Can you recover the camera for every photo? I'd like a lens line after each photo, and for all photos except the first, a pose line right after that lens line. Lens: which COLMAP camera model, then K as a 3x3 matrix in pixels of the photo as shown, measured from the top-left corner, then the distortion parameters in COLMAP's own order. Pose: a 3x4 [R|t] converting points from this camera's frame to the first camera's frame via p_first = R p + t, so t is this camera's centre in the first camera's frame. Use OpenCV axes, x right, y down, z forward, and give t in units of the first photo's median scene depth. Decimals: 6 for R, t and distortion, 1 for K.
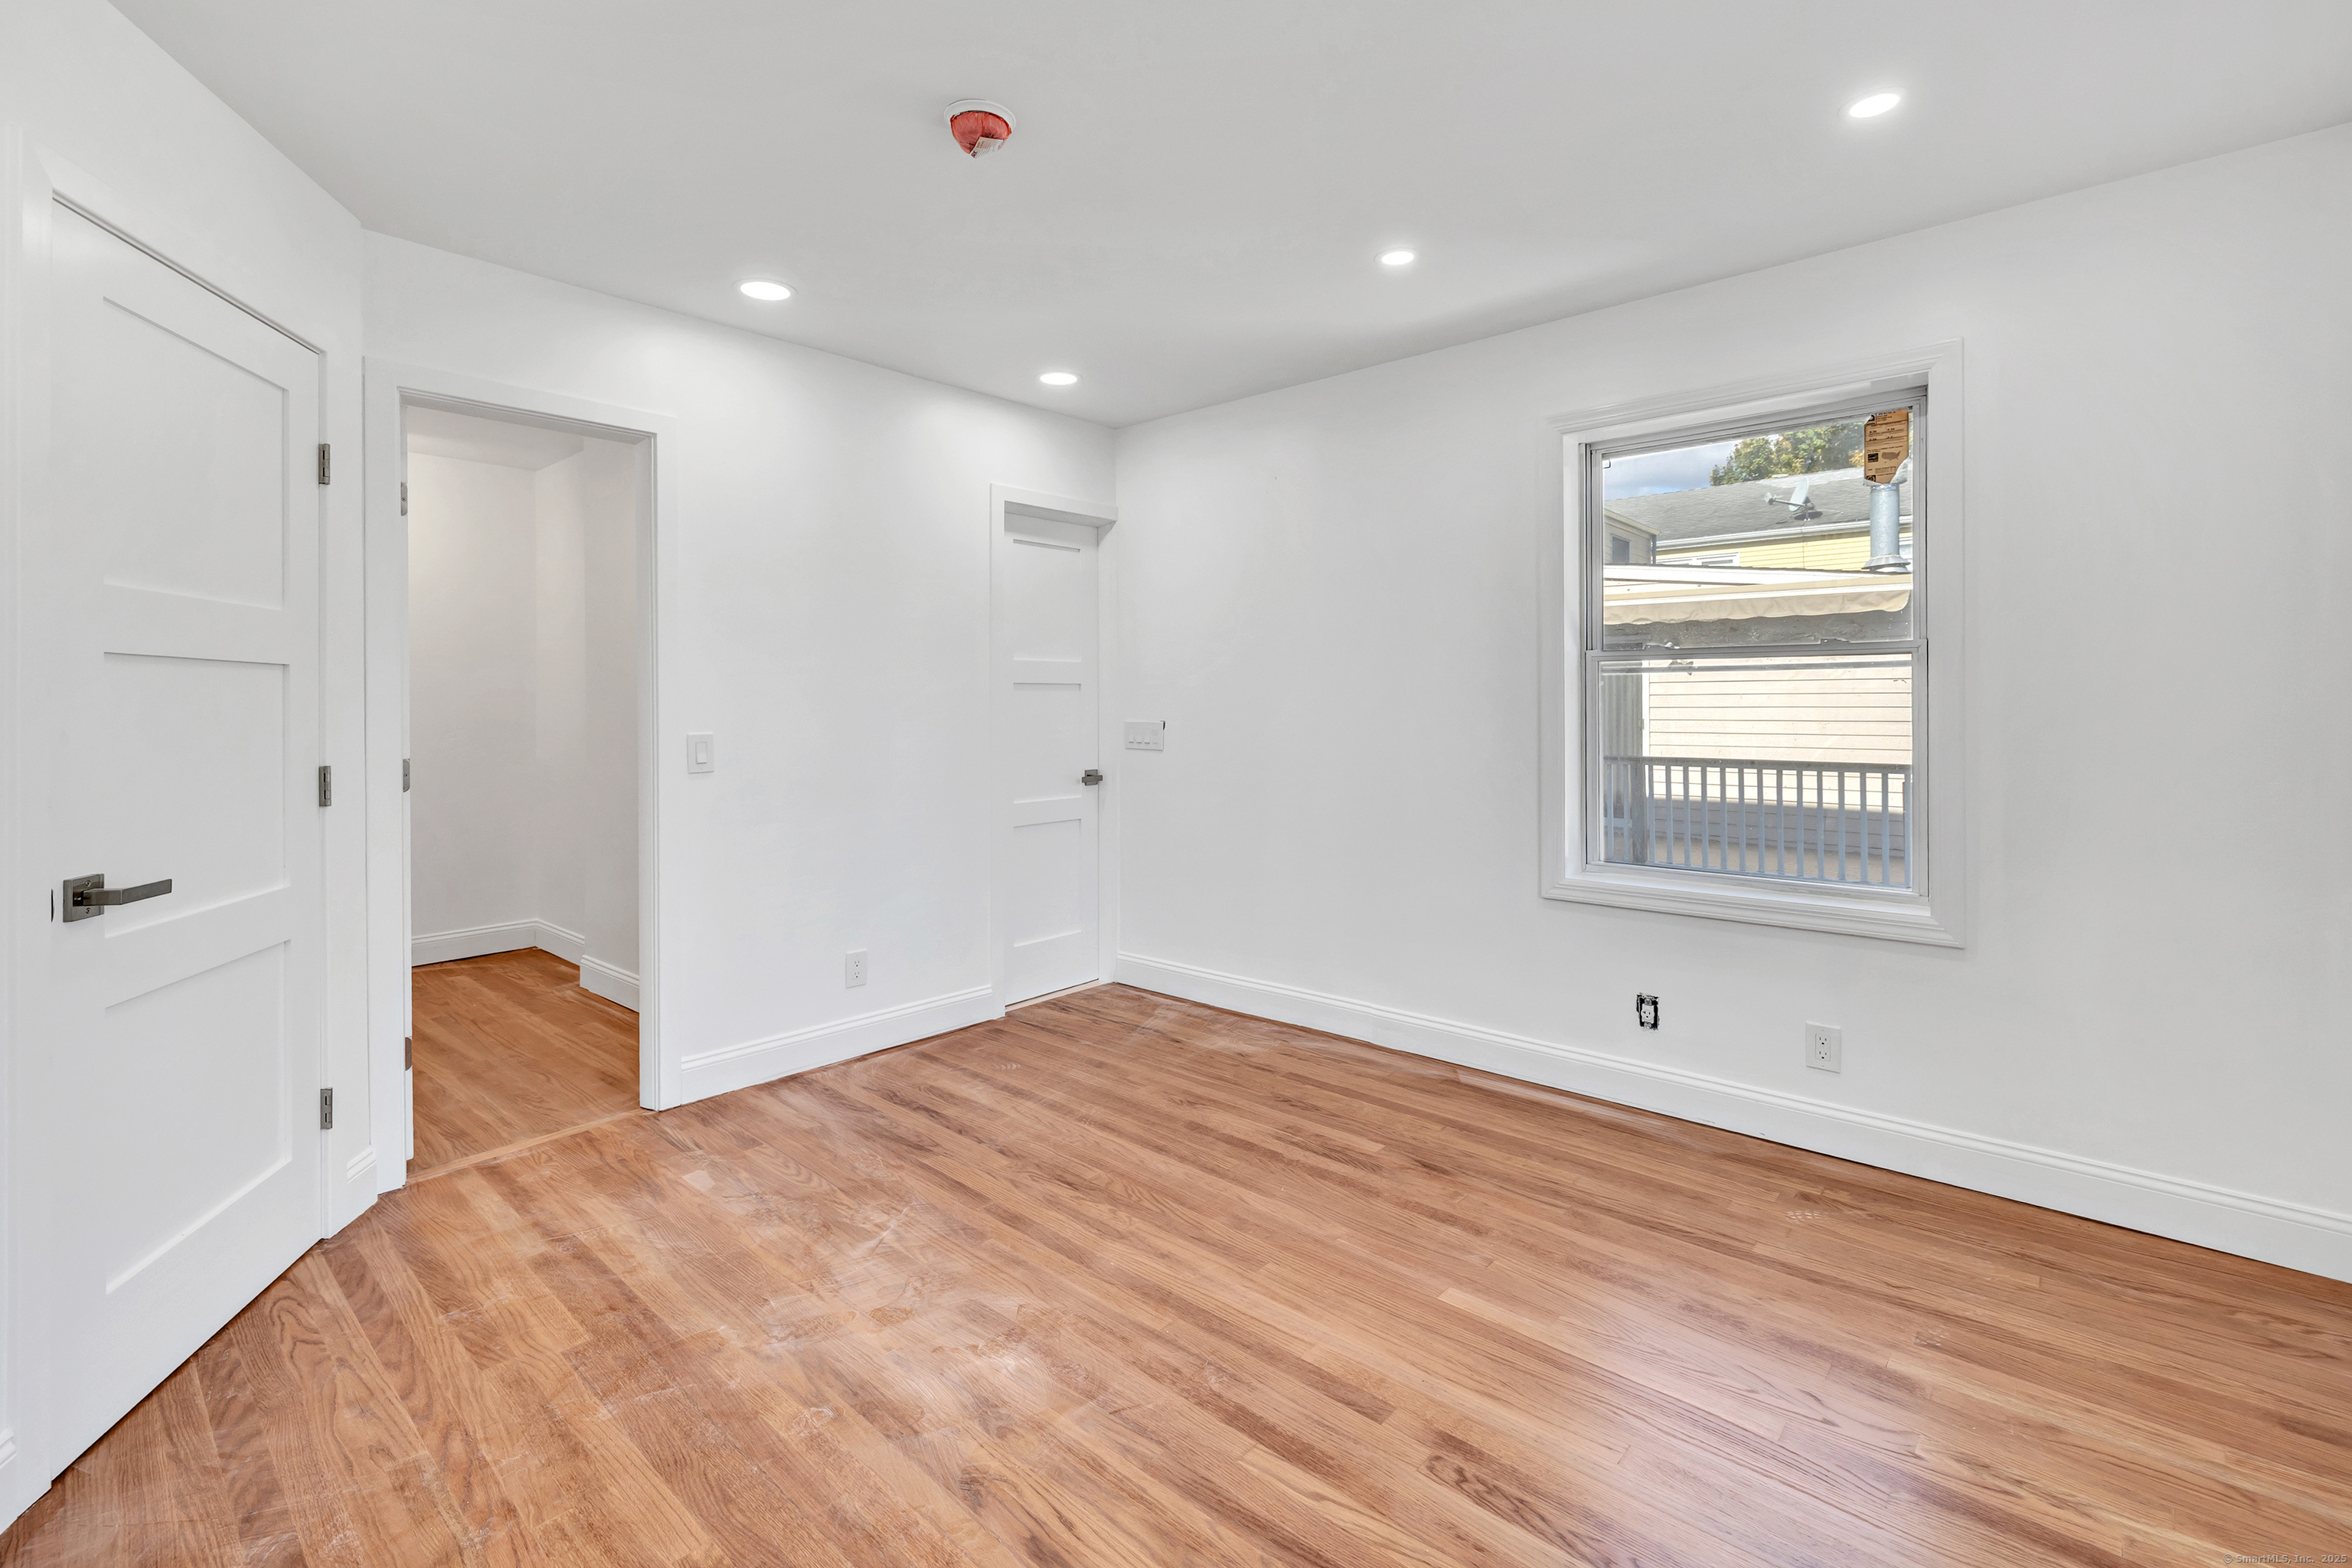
lens RADIAL K [[1054.5, 0, 1172.7], [0, 1054.5, 712.6], [0, 0, 1]] dist [0.000883, -0.000279]
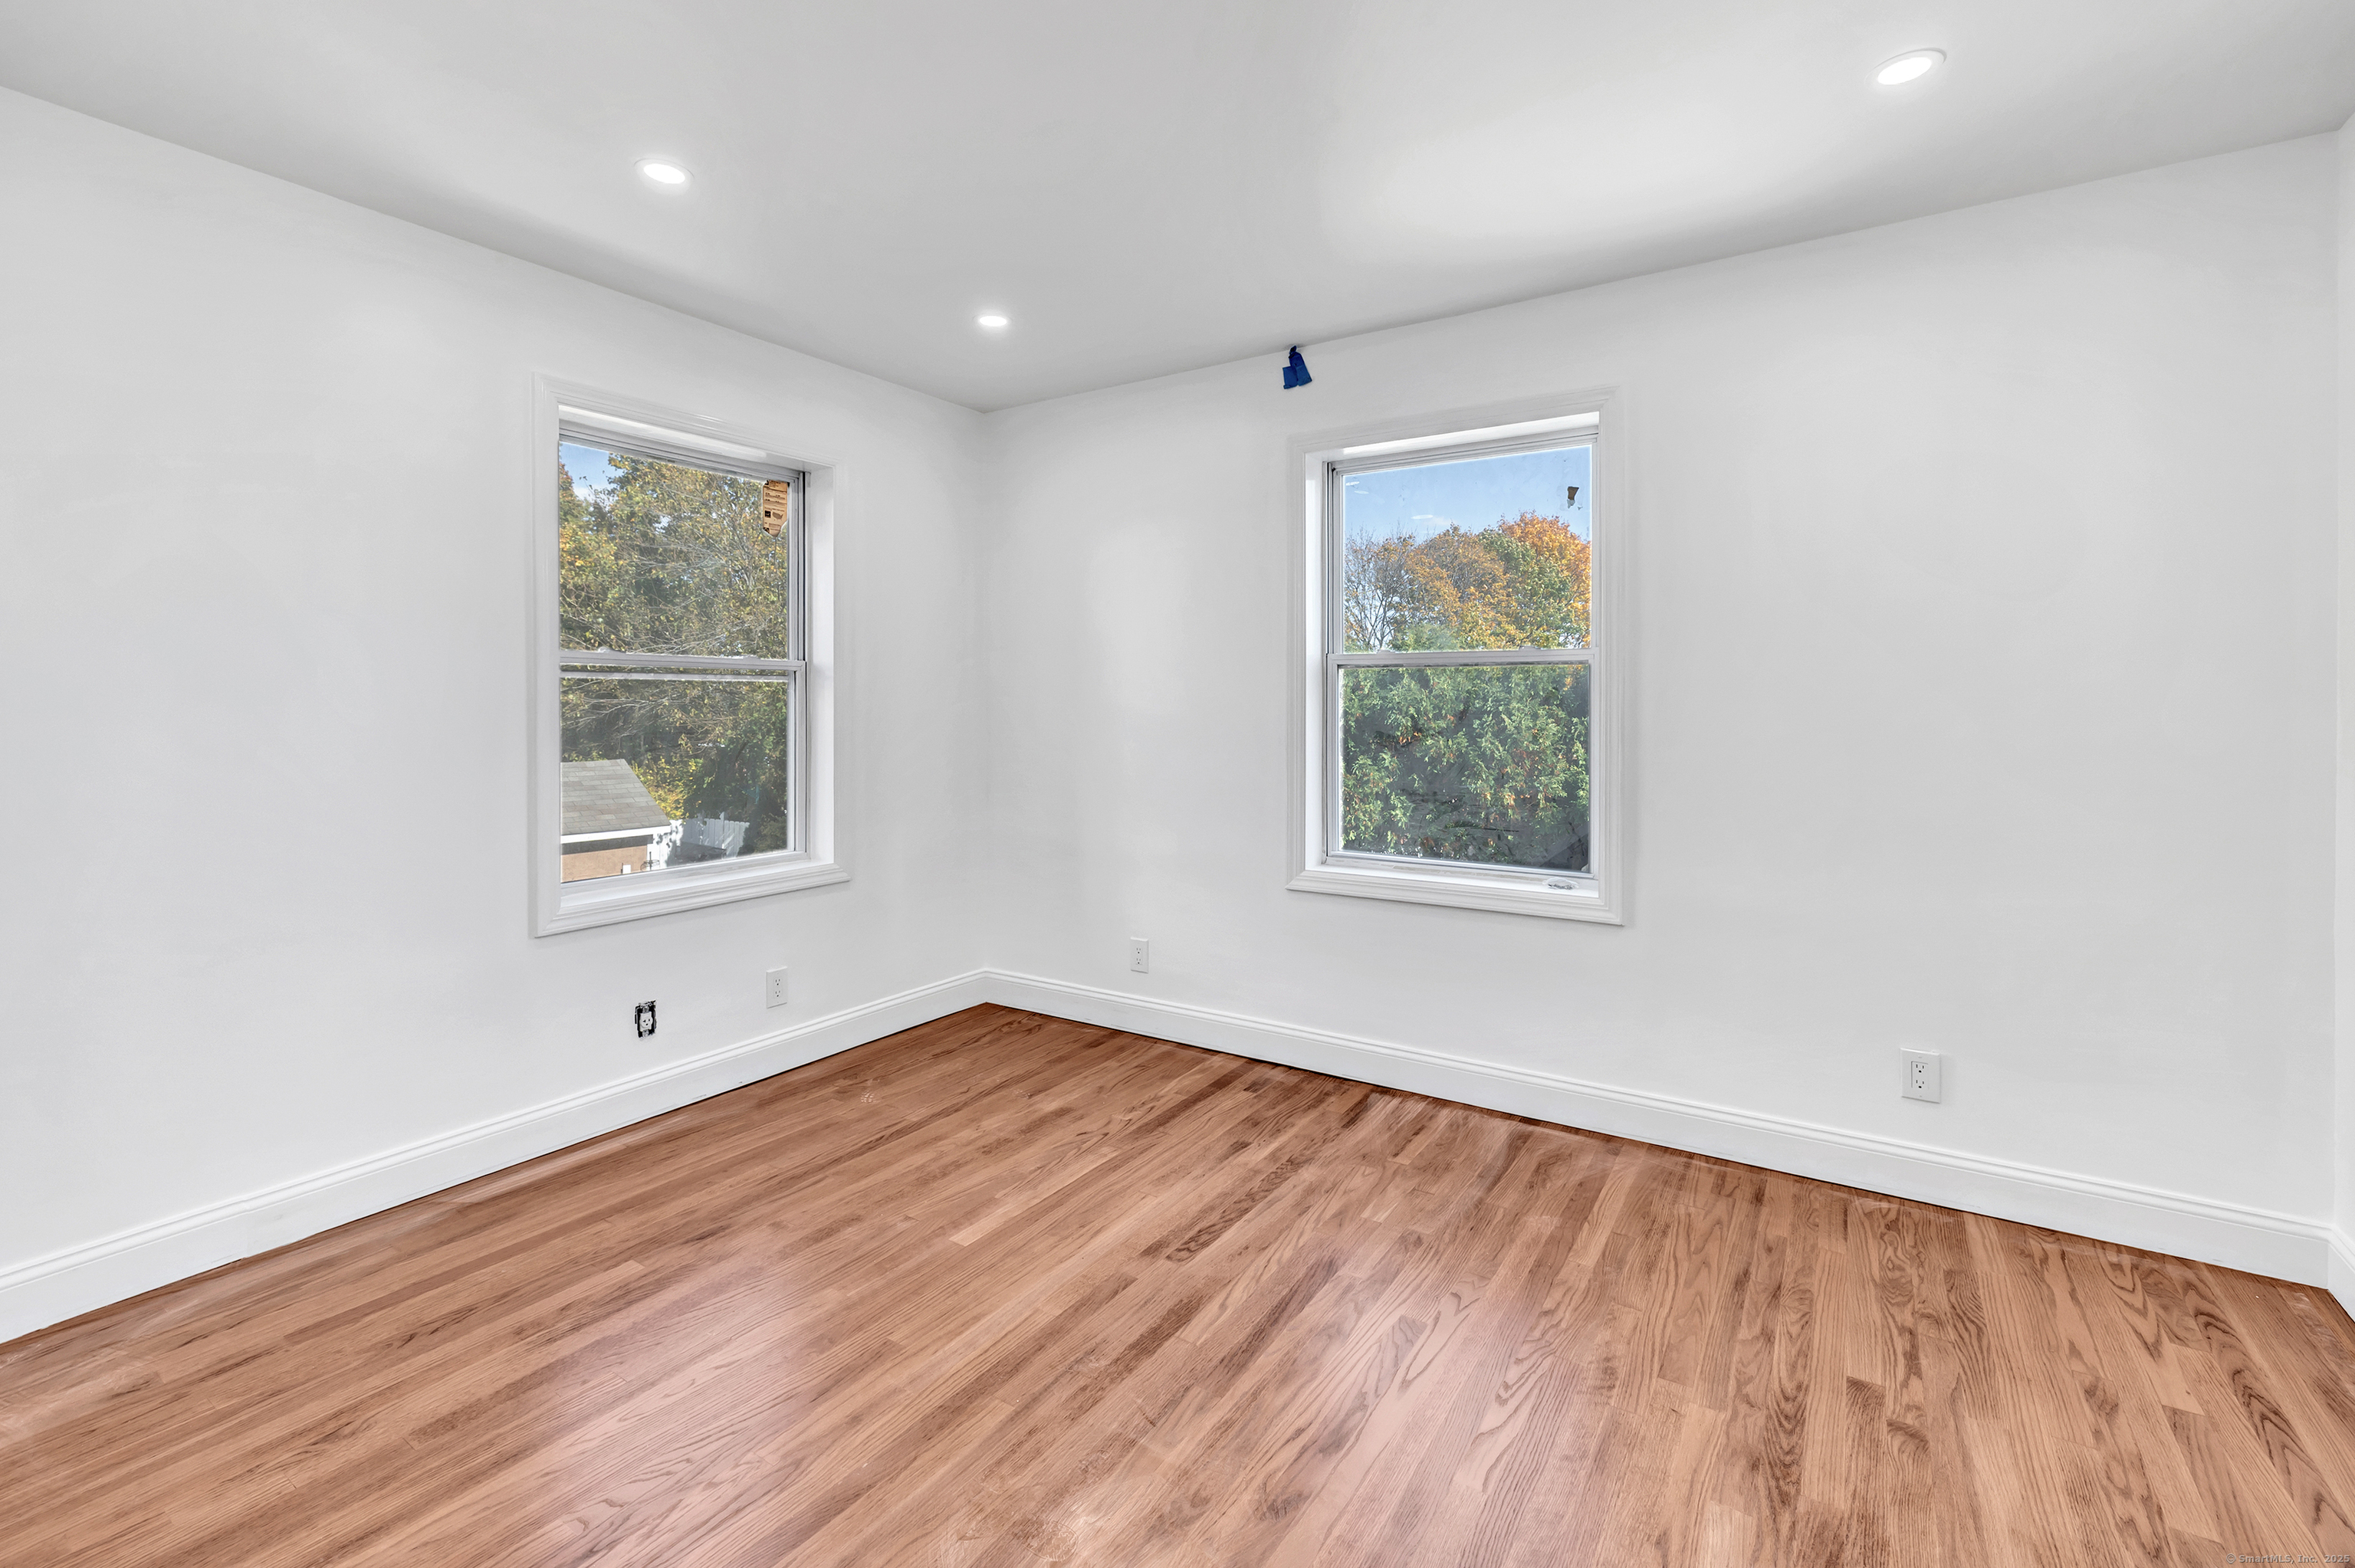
lens RADIAL K [[1055.7, 0, 1174.2], [0, 1055.7, 712.6], [0, 0, 1]] dist [0.000883, -0.000279]
pose [[-0.163449, -0.003748, 0.986545, -0.837212], [0.010655, 0.999928, 0.005564, -0.007340], [-0.986494, 0.011421, -0.163397, 0.918469]]
